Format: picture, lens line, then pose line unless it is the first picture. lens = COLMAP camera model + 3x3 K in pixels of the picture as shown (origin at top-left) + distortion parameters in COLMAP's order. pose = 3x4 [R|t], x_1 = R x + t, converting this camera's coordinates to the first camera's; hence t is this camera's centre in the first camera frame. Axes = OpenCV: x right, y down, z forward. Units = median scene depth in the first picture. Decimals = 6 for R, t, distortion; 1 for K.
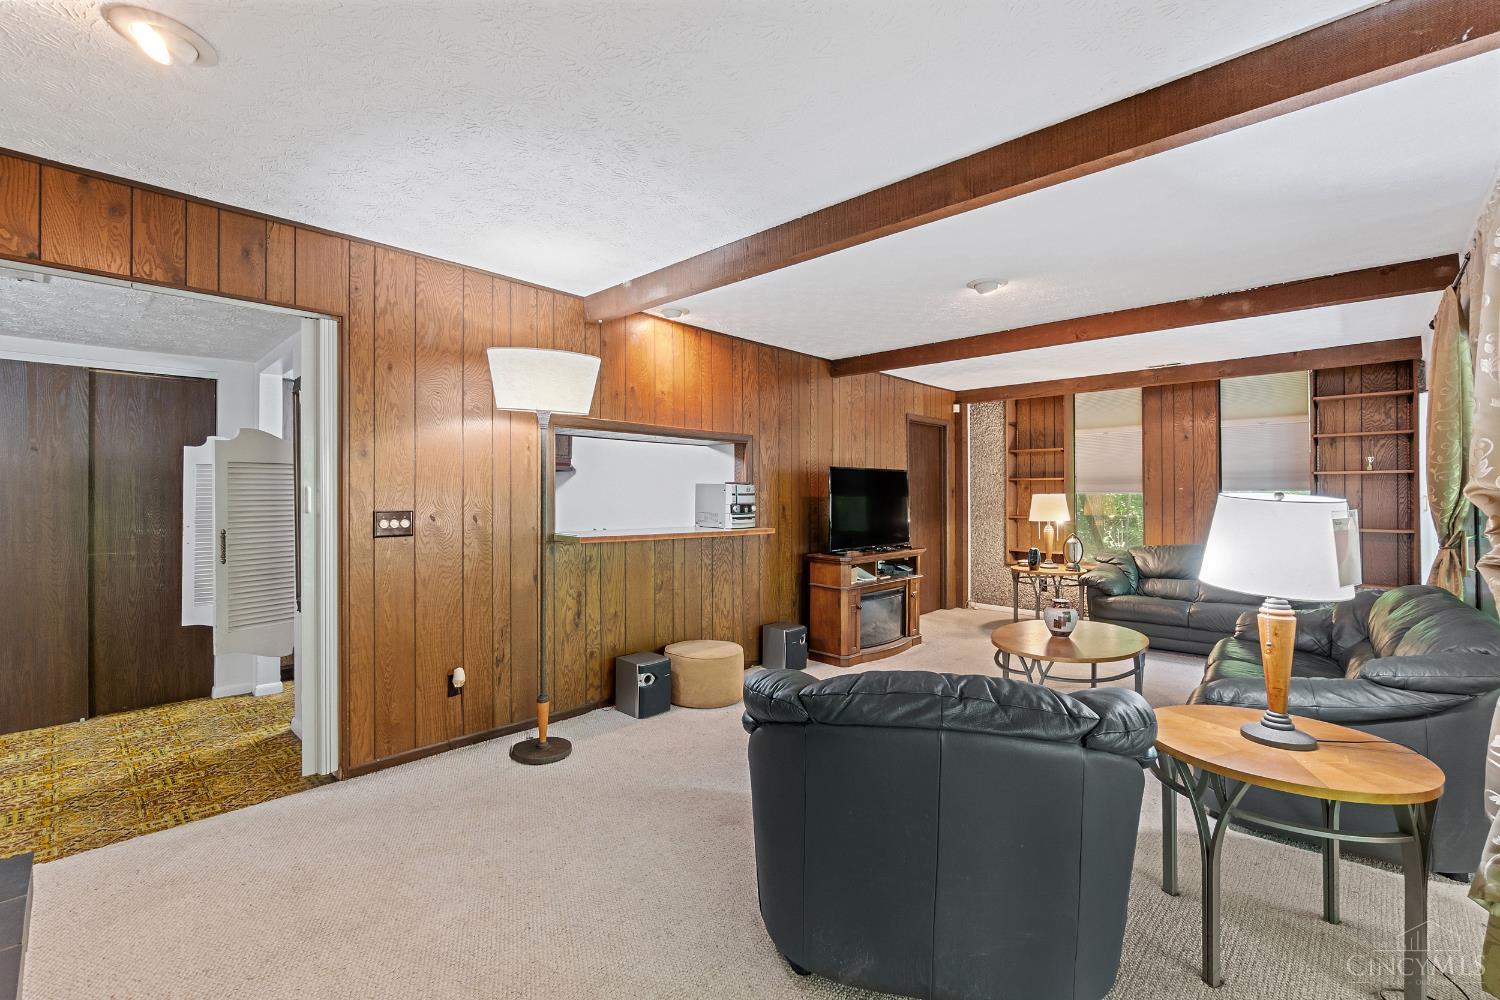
lens RADIAL K [[650.8, 0, 749.9], [0, 650.8, 492.8], [0, 0, 1]] dist [-0.002015, -0.000089]
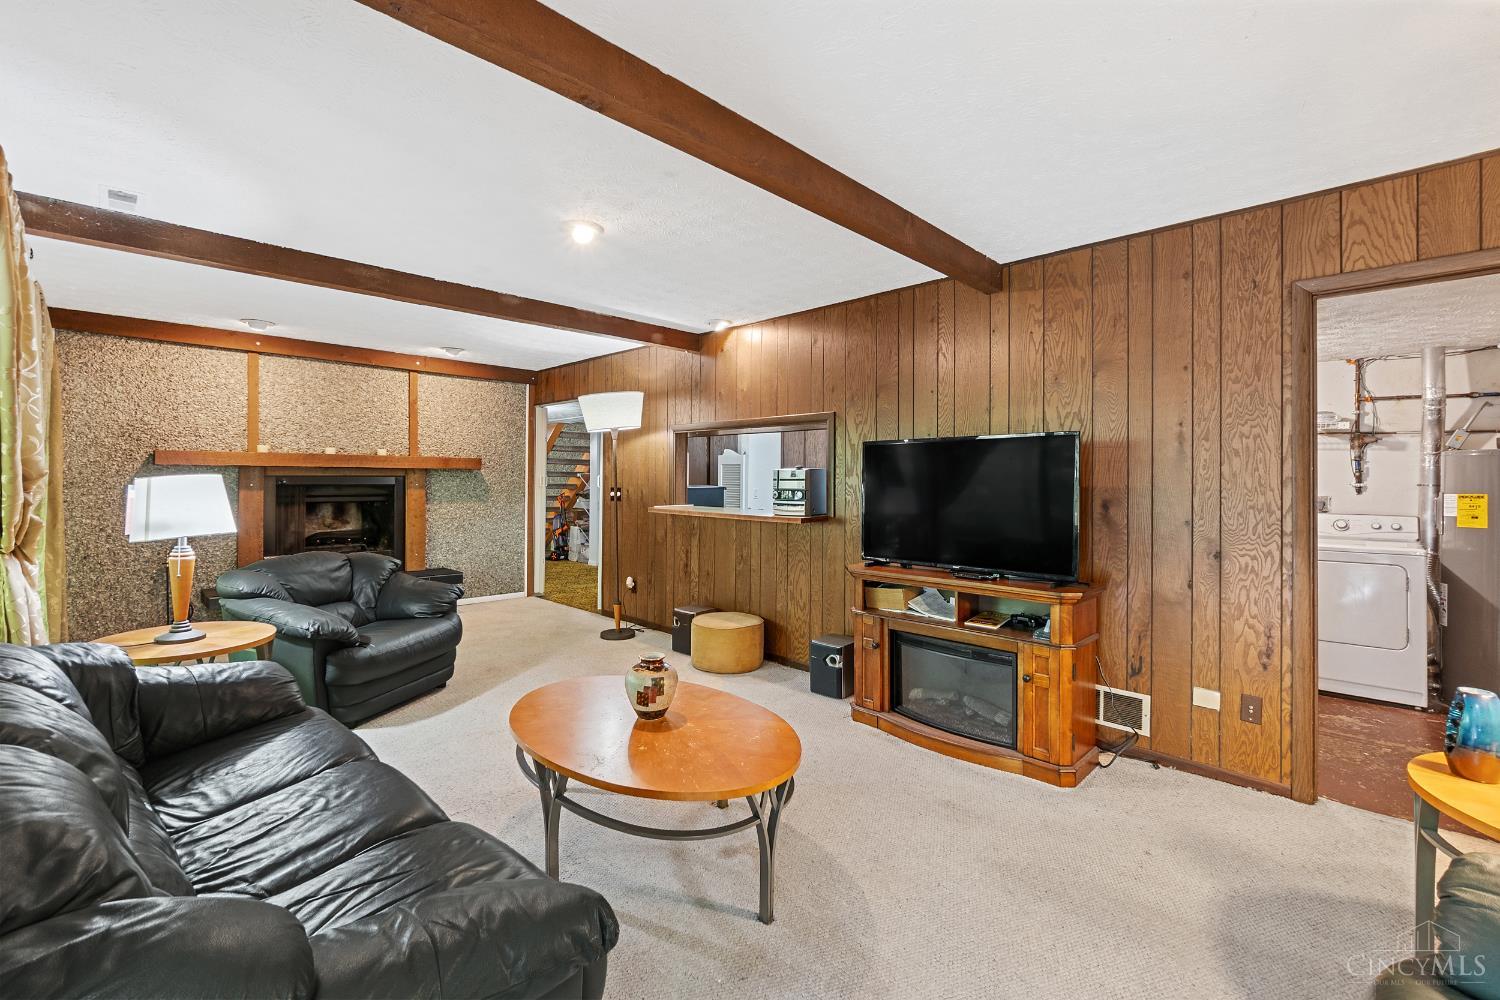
lens RADIAL K [[650.8, 0, 749.7], [0, 650.8, 487.1], [0, 0, 1]] dist [-0.002015, -0.000089]
pose [[-0.006128, 0.013222, -0.999894, 0.951342], [-0.001838, 0.999911, 0.013234, 0.000528], [0.999980, 0.001919, -0.006103, 0.966045]]
